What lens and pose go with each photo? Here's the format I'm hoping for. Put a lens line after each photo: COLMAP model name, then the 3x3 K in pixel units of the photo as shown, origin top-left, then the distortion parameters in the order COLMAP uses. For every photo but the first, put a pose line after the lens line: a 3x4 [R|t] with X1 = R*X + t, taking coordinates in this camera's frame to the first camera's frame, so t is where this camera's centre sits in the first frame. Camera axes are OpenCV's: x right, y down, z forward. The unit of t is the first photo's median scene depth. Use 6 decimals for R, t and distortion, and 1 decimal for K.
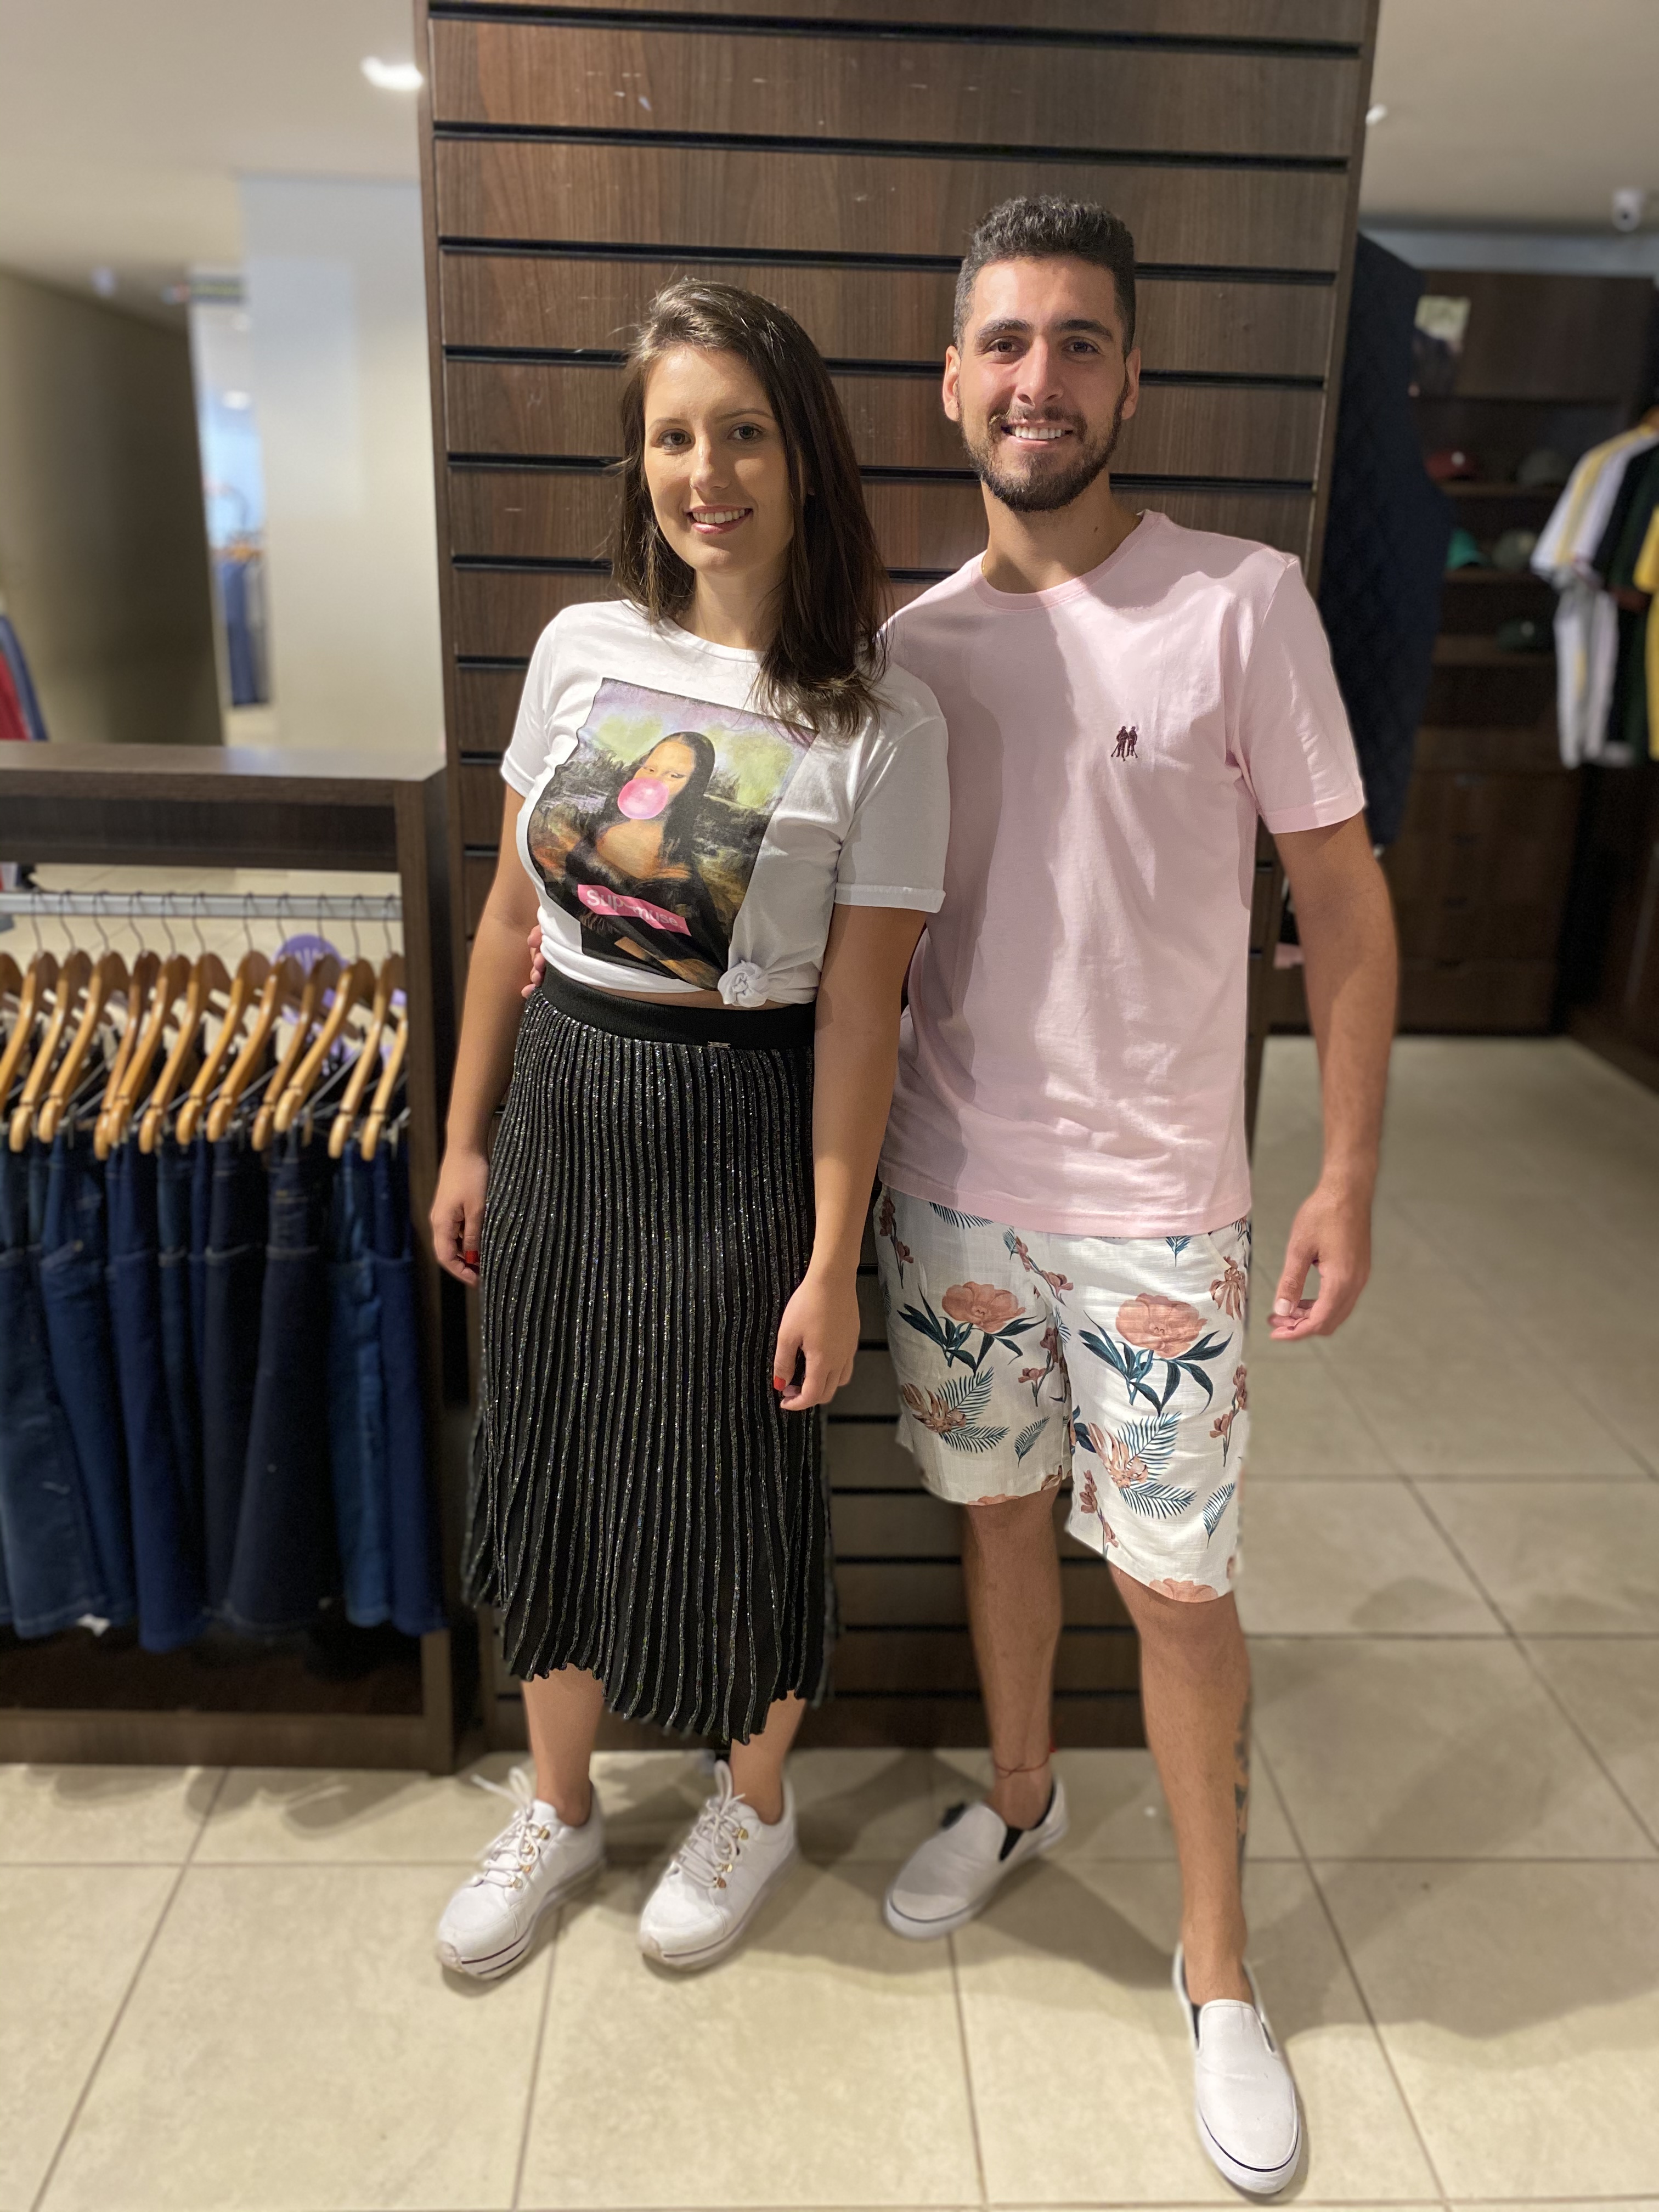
lens RADIAL K [[1681.2, 0, 831.4], [0, 1681.2, 1099.8], [0, 0, 1]] dist [0.005038, -0.003655]
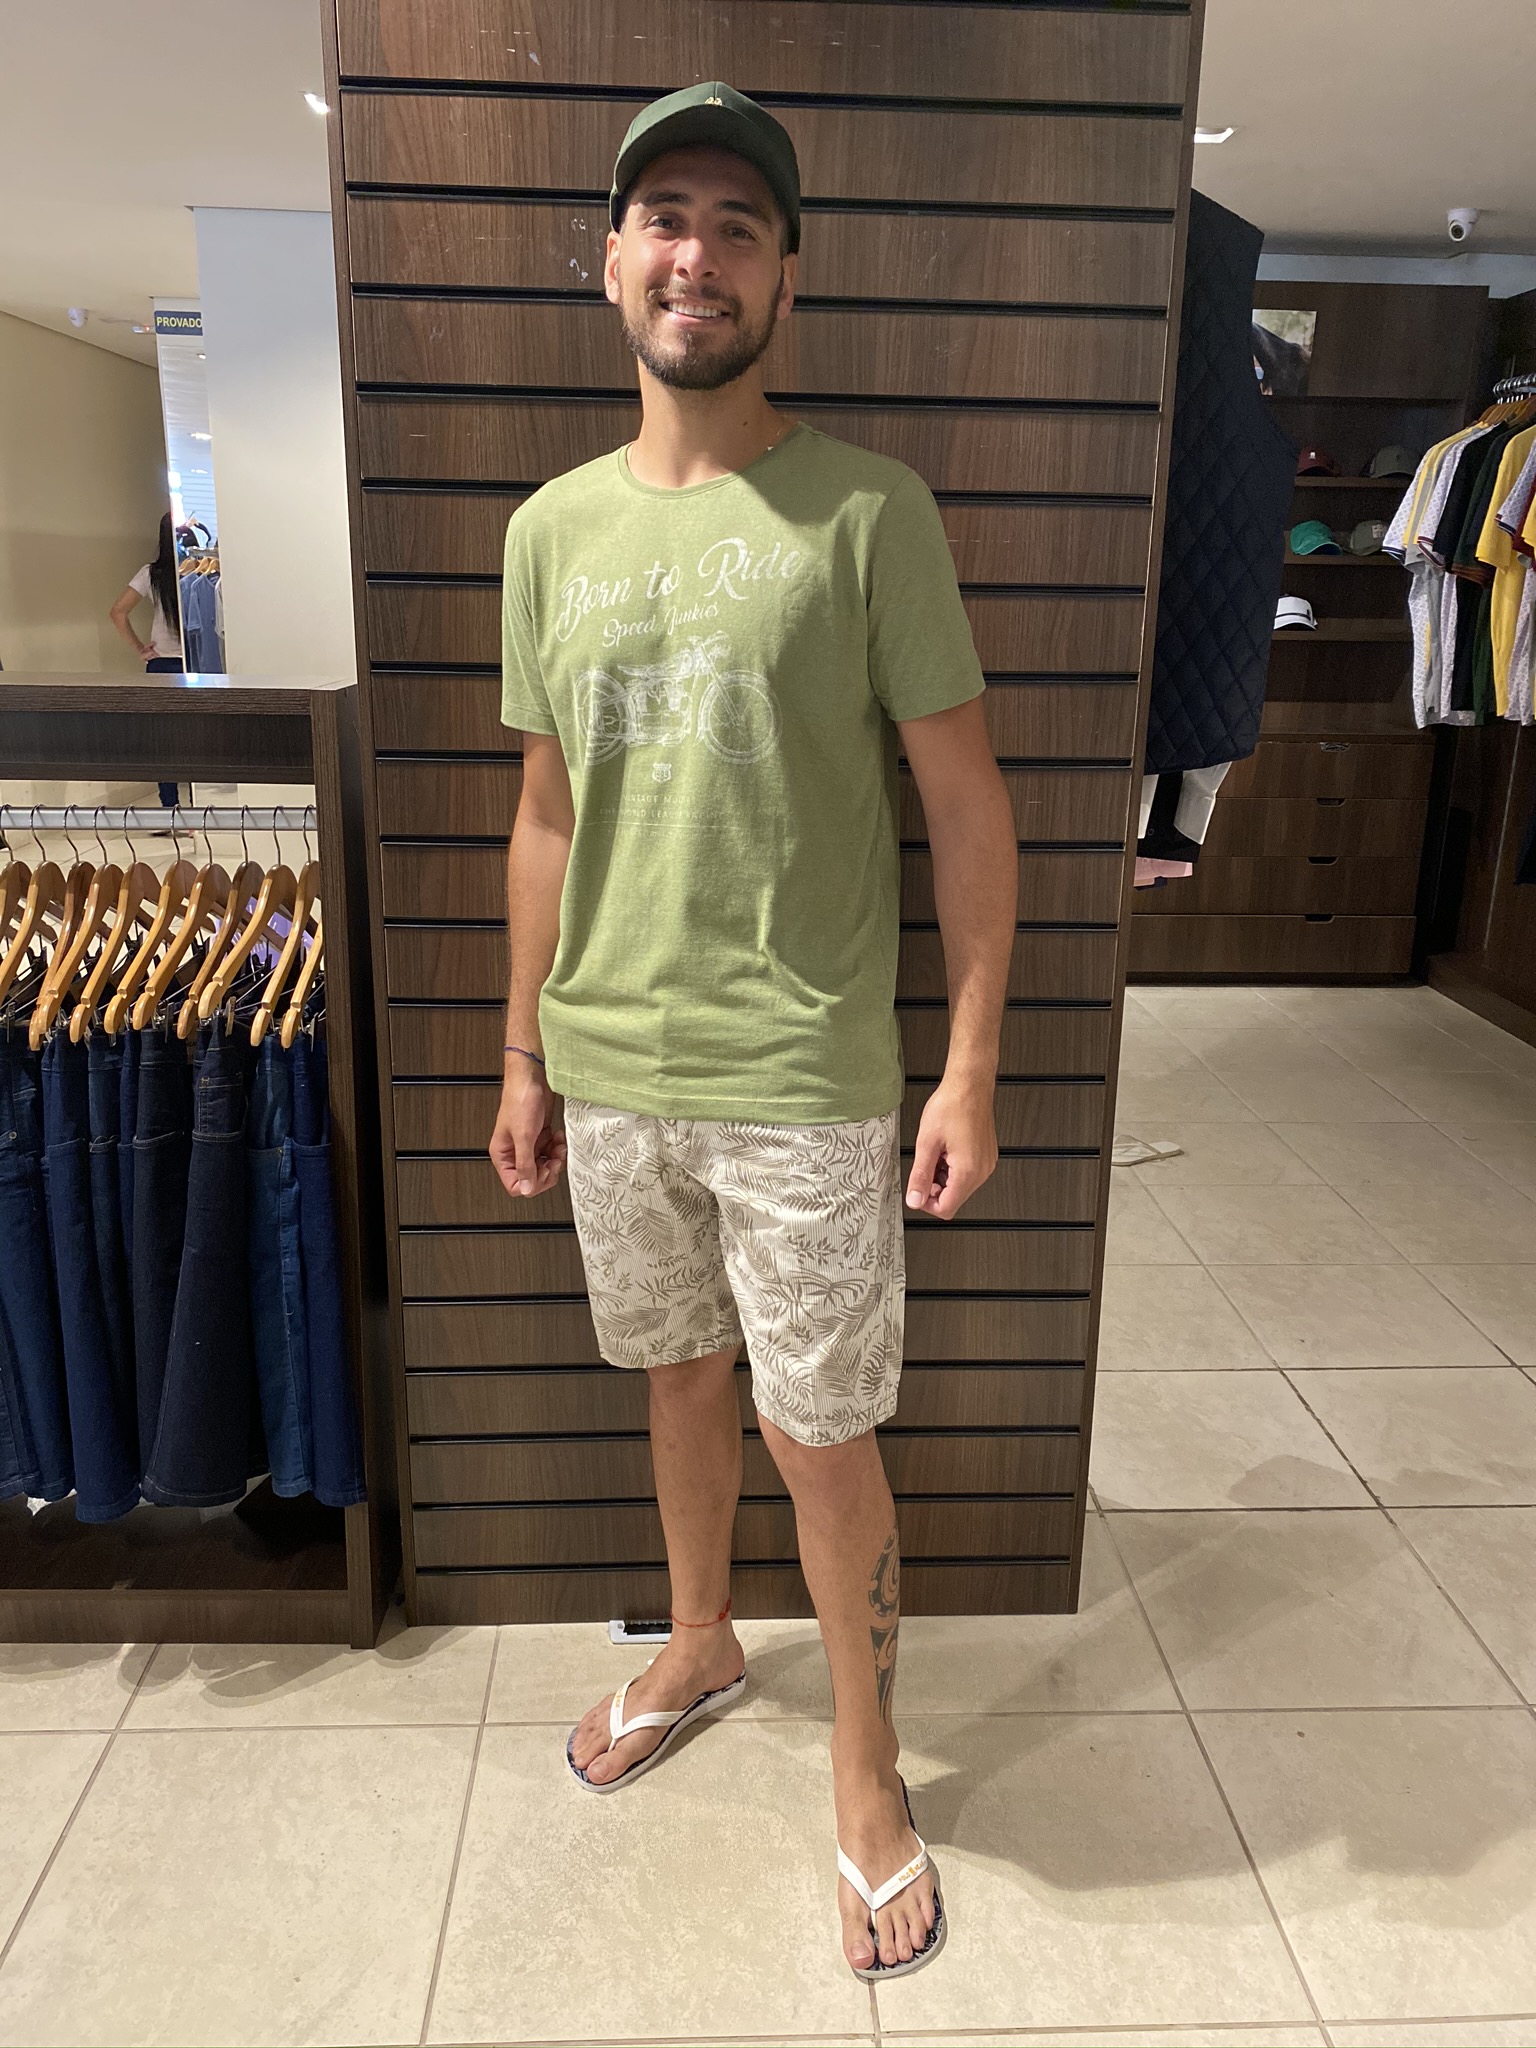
lens RADIAL K [[1556.0, 0, 770.3], [0, 1556.0, 1019.0], [0, 0, 1]] dist [0.003244, -0.001239]
pose [[0.999889, -0.012812, 0.007607, 0.023921], [0.013094, 0.999182, -0.038249, 0.062901], [-0.007111, 0.038344, 0.999239, 0.016629]]
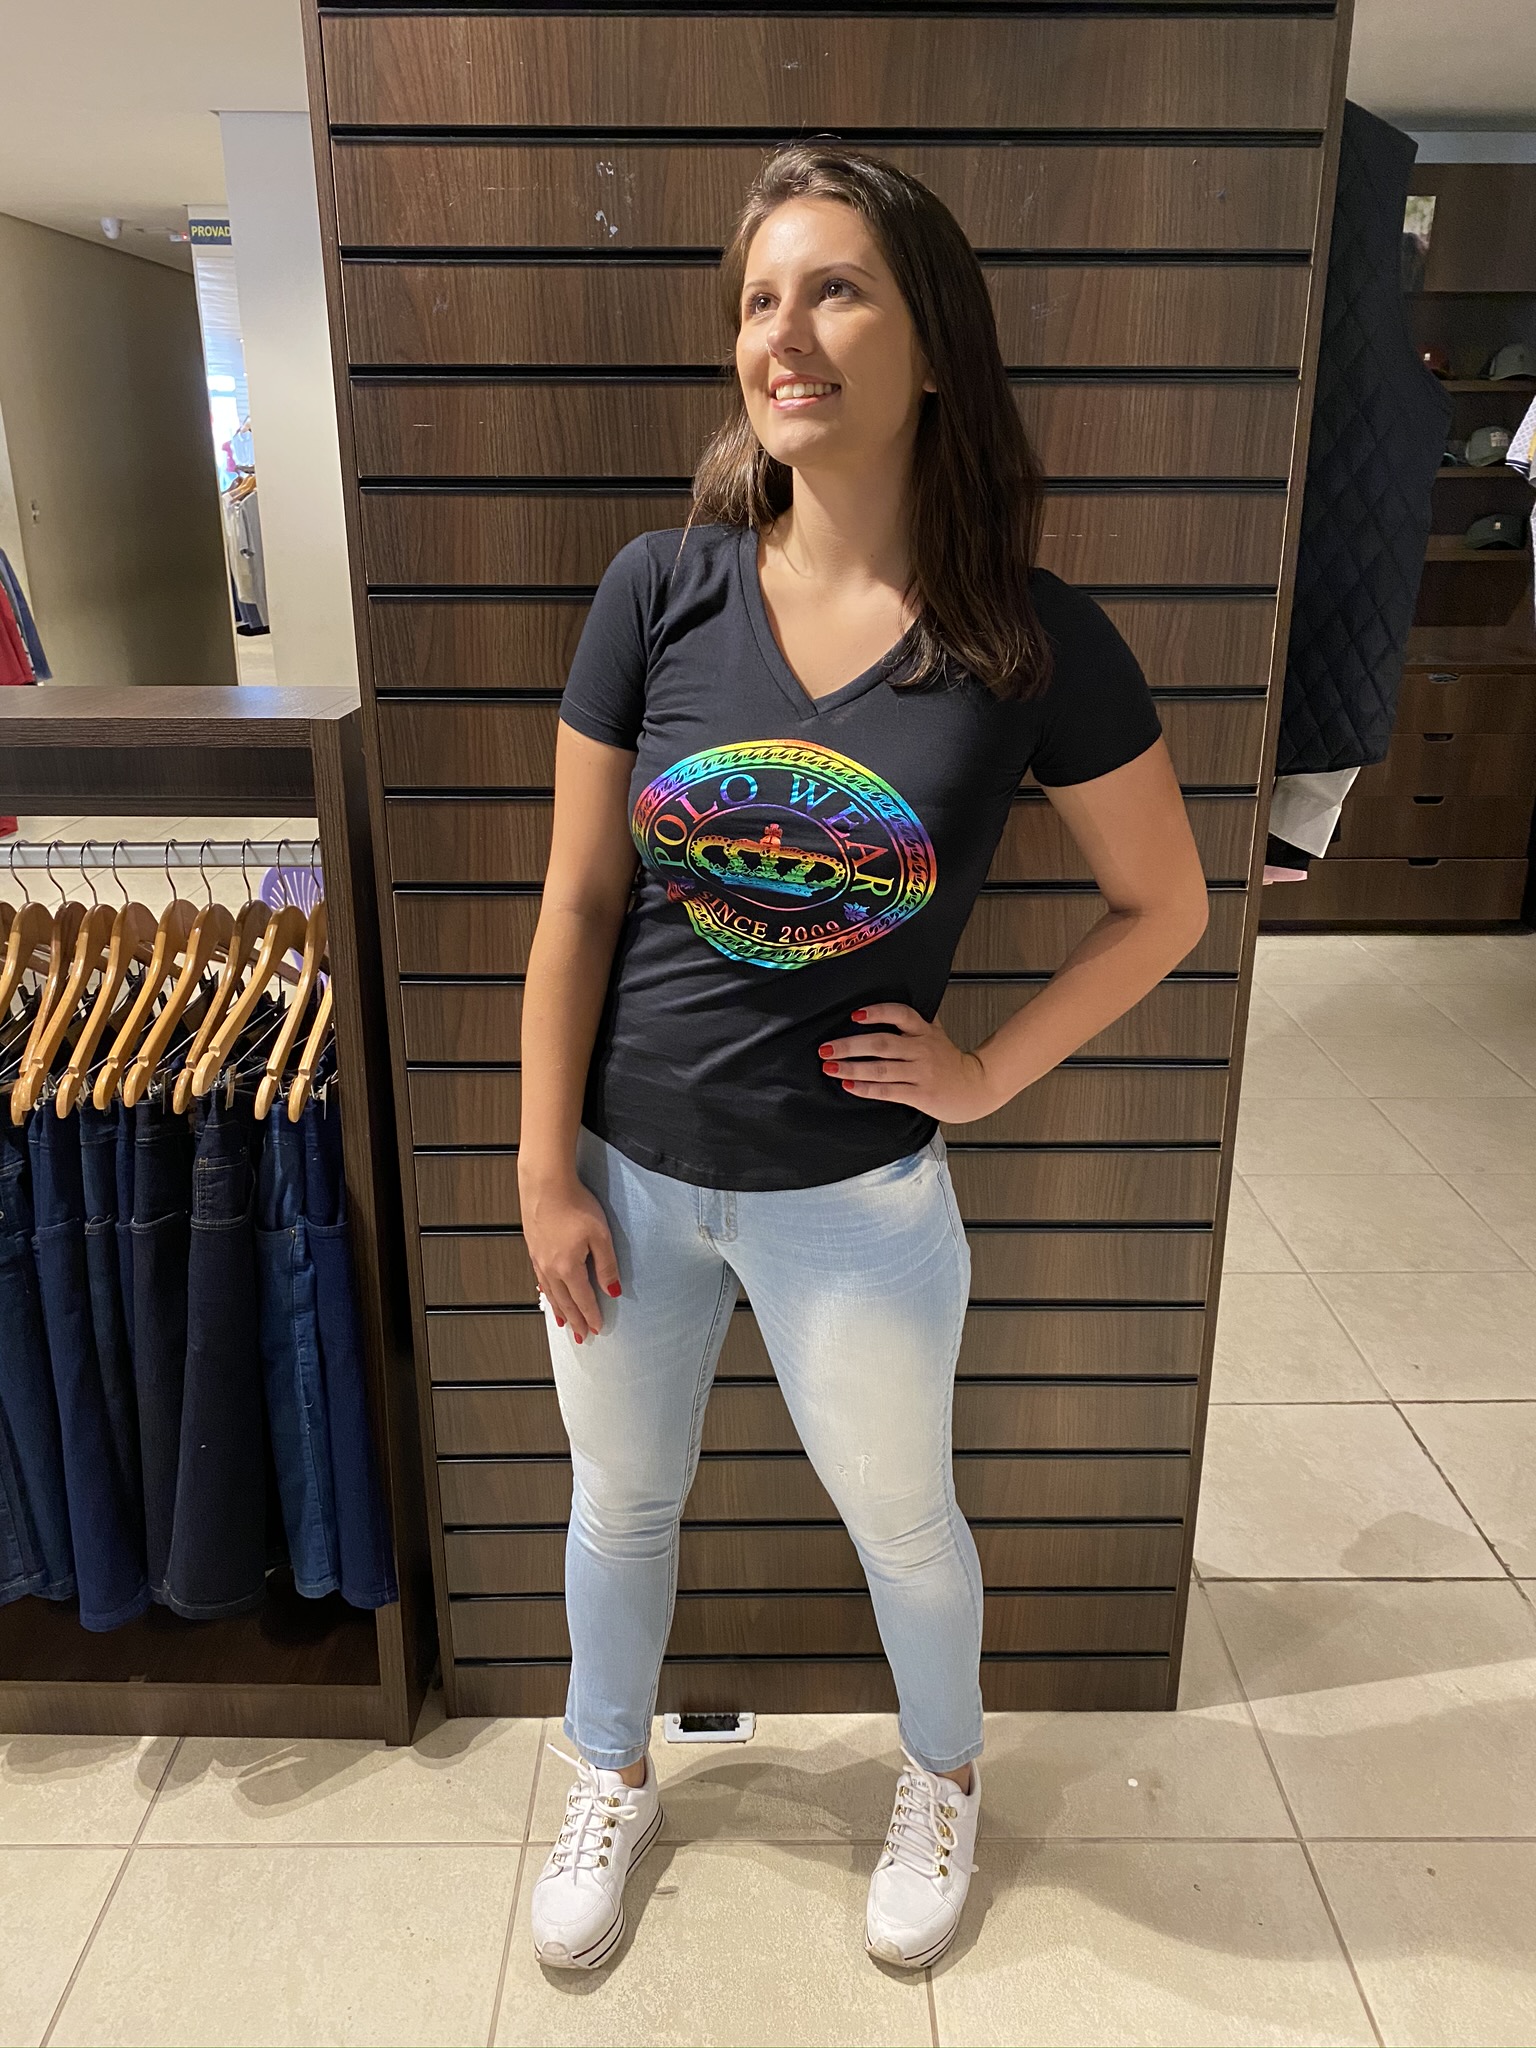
lens RADIAL K [[1563.5, 0, 773.6], [0, 1563.5, 1017.3], [0, 0, 1]] dist [0.000907, 0.003626]
pose [[0.999268, -0.016087, -0.034715, 0.027447], [0.016845, 0.999624, 0.021652, -0.041291], [0.034353, -0.022221, 0.999163, 0.141162]]
